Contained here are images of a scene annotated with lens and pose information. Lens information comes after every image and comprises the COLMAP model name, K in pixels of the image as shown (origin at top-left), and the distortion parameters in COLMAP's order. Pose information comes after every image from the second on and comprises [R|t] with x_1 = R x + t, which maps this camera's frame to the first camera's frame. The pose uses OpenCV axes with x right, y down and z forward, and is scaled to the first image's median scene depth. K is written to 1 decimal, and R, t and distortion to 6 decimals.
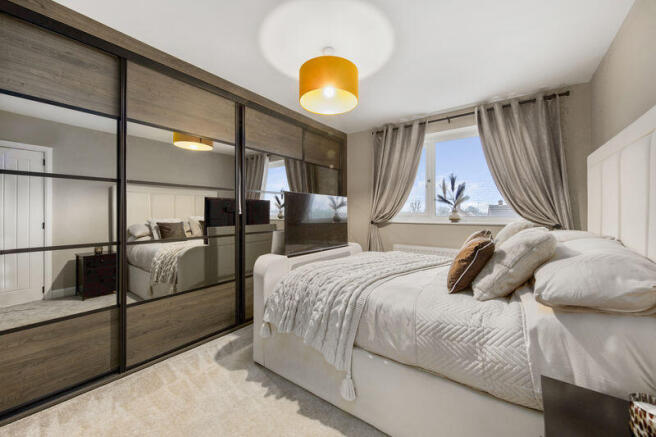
lens RADIAL K [[244.9, 0, 328.0], [0, 244.9, 218.5], [0, 0, 1]] dist [-0.000533, -0.000061]
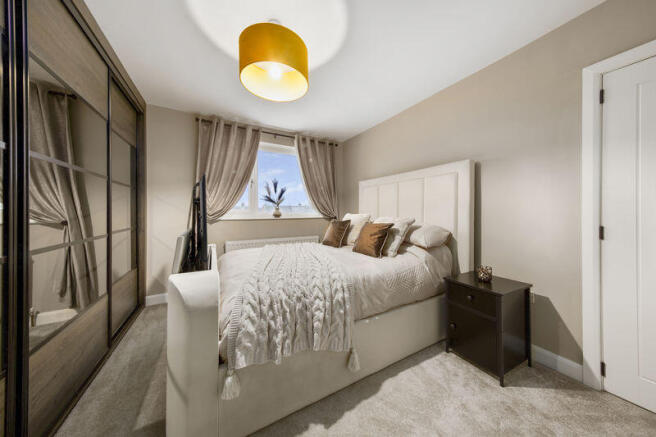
lens RADIAL K [[214.0, 0, 327.8], [0, 214.0, 214.7], [0, 0, 1]] dist [-0.000532, -0.000155]
pose [[0.412807, -0.008552, 0.910778, -0.381389], [0.022256, 0.999752, -0.000700, 0.006332], [-0.910546, 0.020559, 0.412895, 0.304145]]
